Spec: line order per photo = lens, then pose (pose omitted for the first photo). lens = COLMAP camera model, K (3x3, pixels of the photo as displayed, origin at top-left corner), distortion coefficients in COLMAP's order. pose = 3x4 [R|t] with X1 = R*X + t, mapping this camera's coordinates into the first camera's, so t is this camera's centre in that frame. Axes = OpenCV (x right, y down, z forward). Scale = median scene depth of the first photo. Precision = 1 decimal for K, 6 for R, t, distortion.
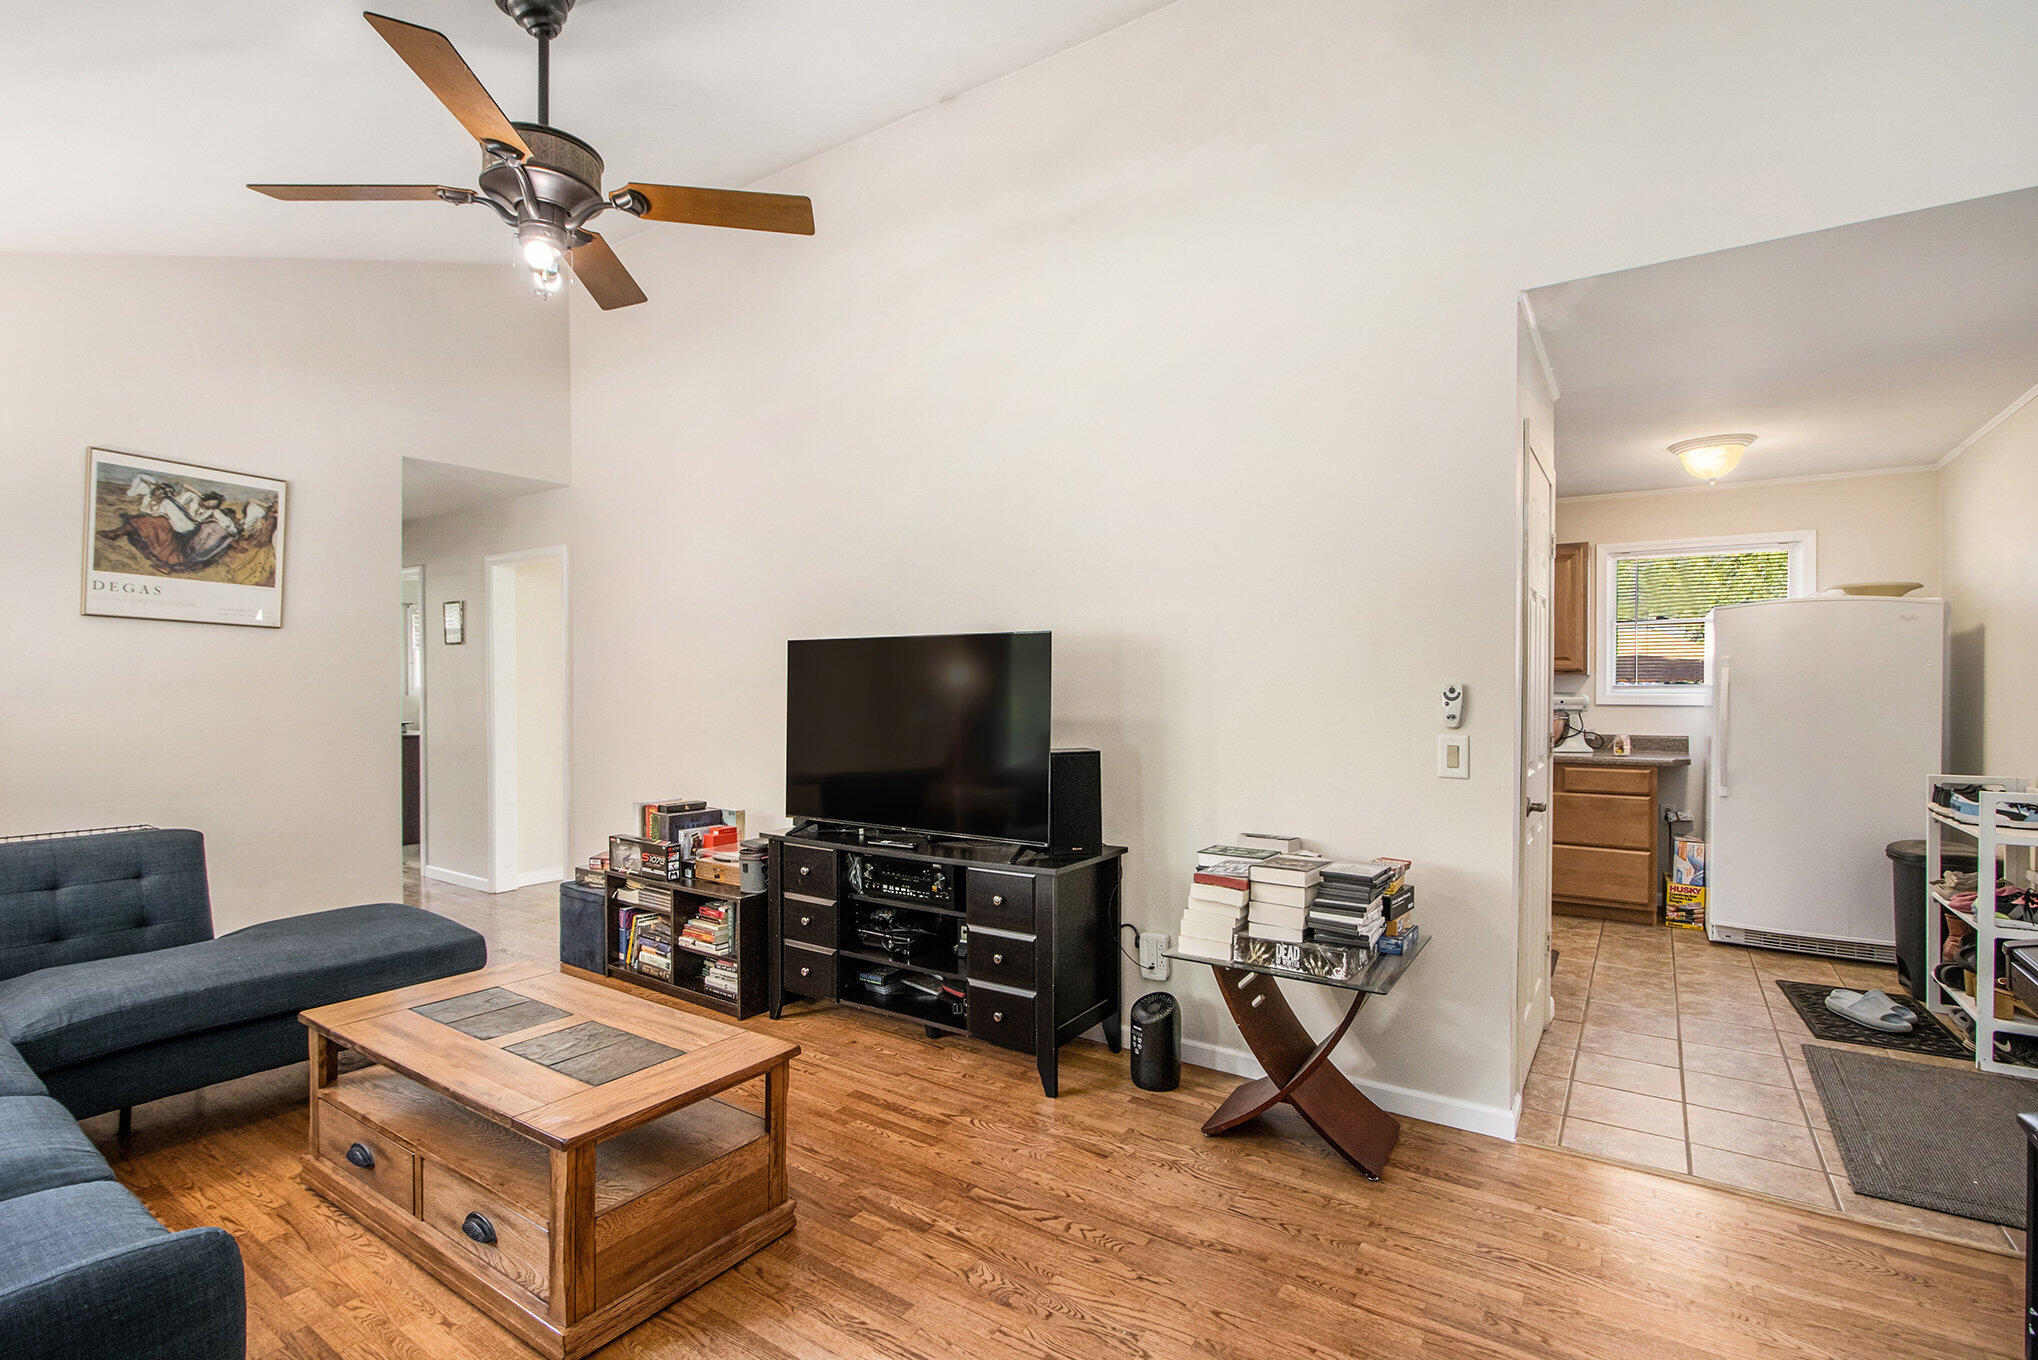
lens RADIAL K [[949.9, 0, 1022.0], [0, 949.9, 678.3], [0, 0, 1]] dist [-0.016966, 0.000050]
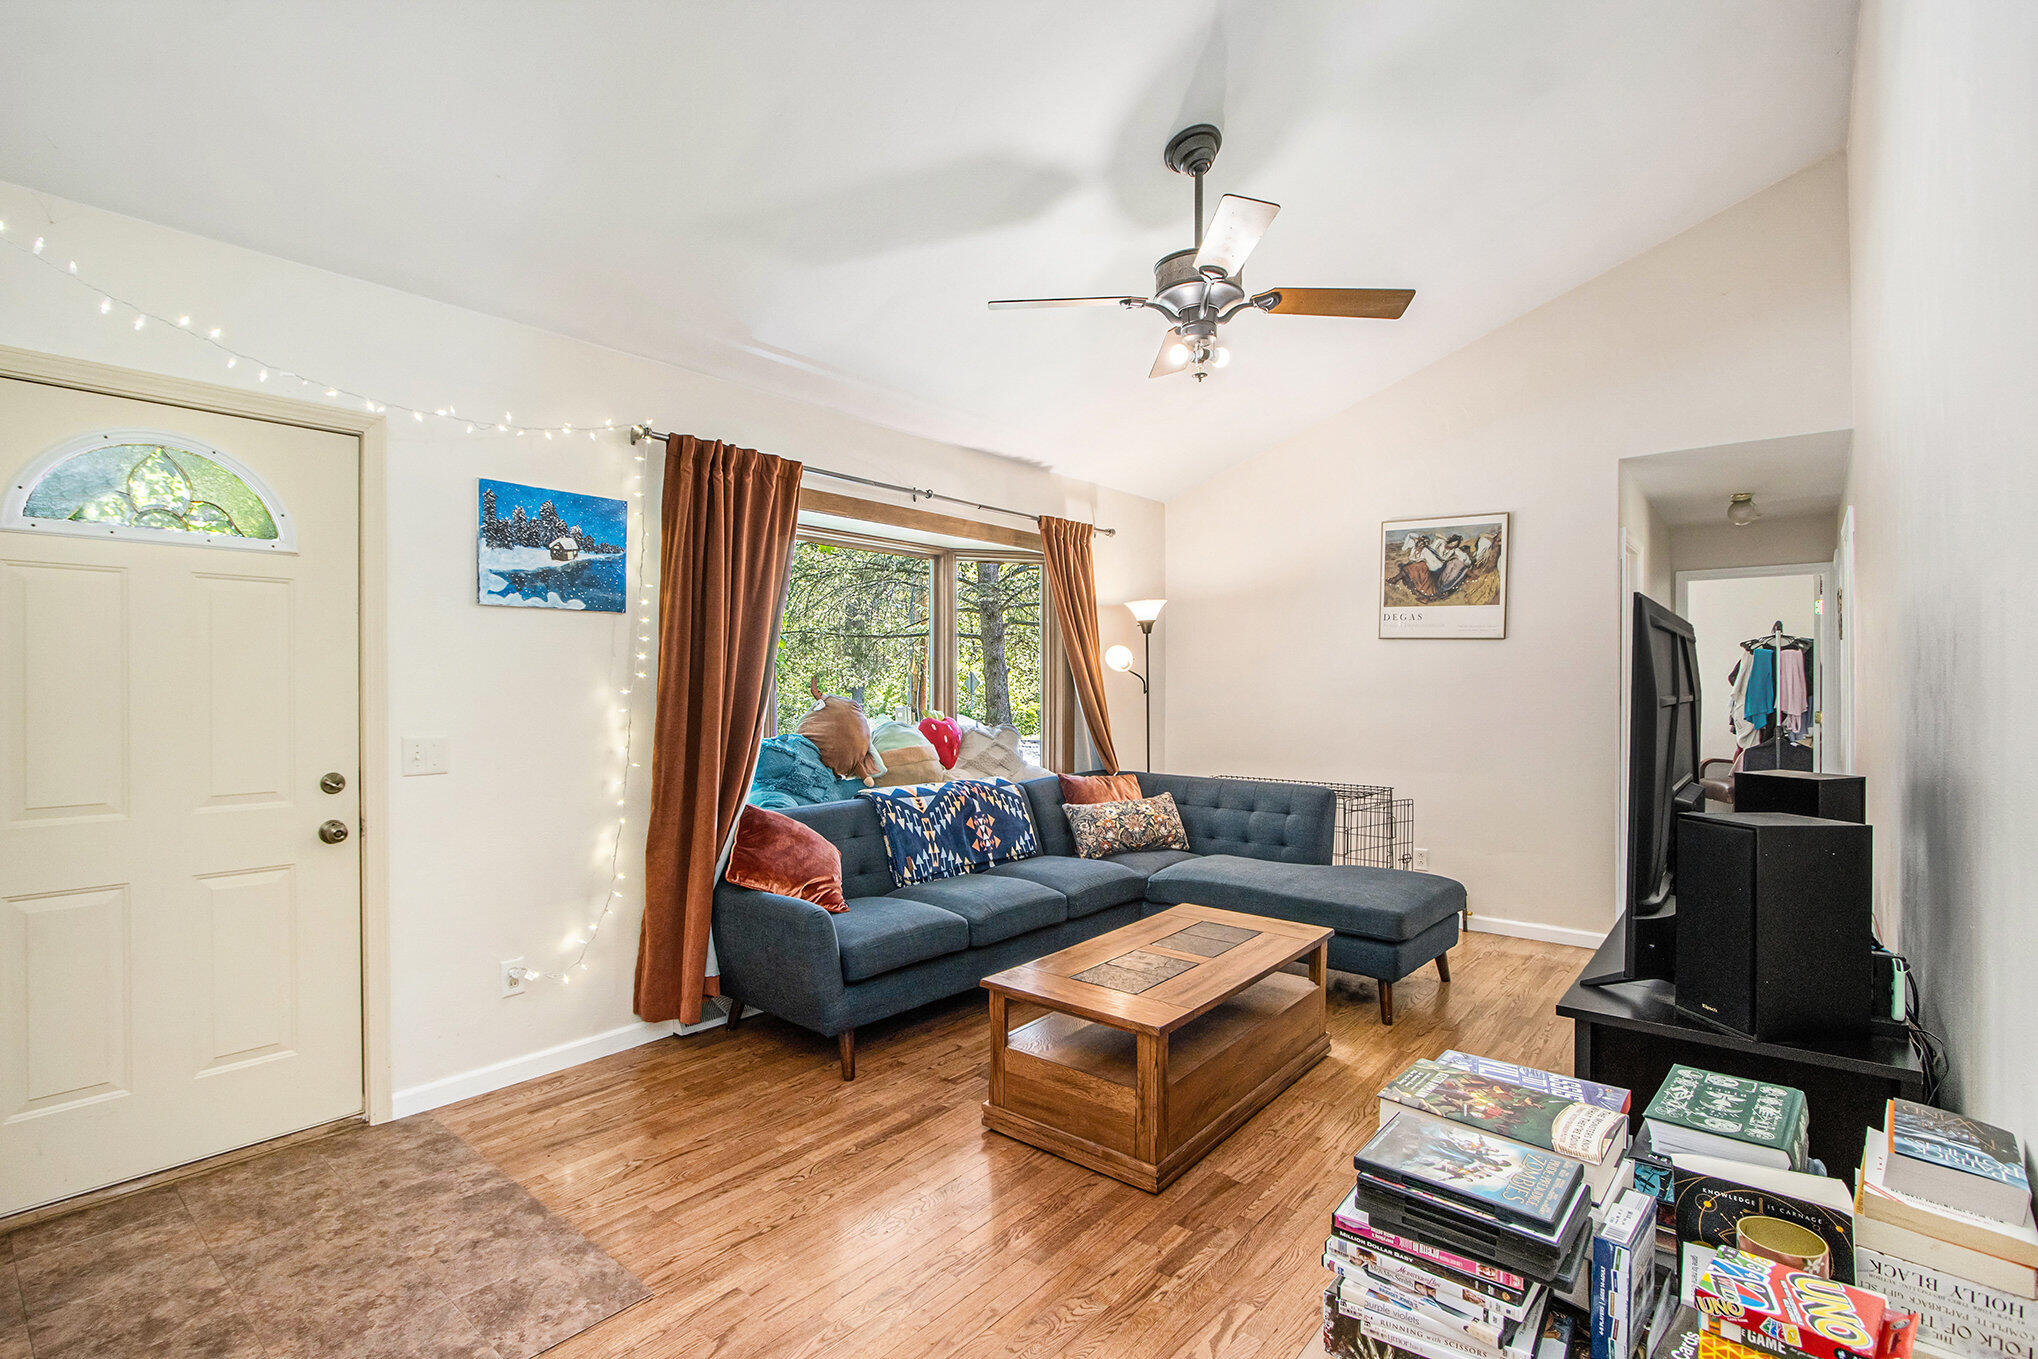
lens RADIAL K [[949.9, 0, 1014.0], [0, 949.9, 683.4], [0, 0, 1]] dist [-0.016966, 0.000050]
pose [[-0.103722, -0.004194, -0.994598, 0.483742], [0.006434, 0.999967, -0.004888, 0.004844], [0.994586, -0.006907, -0.103691, 0.550021]]
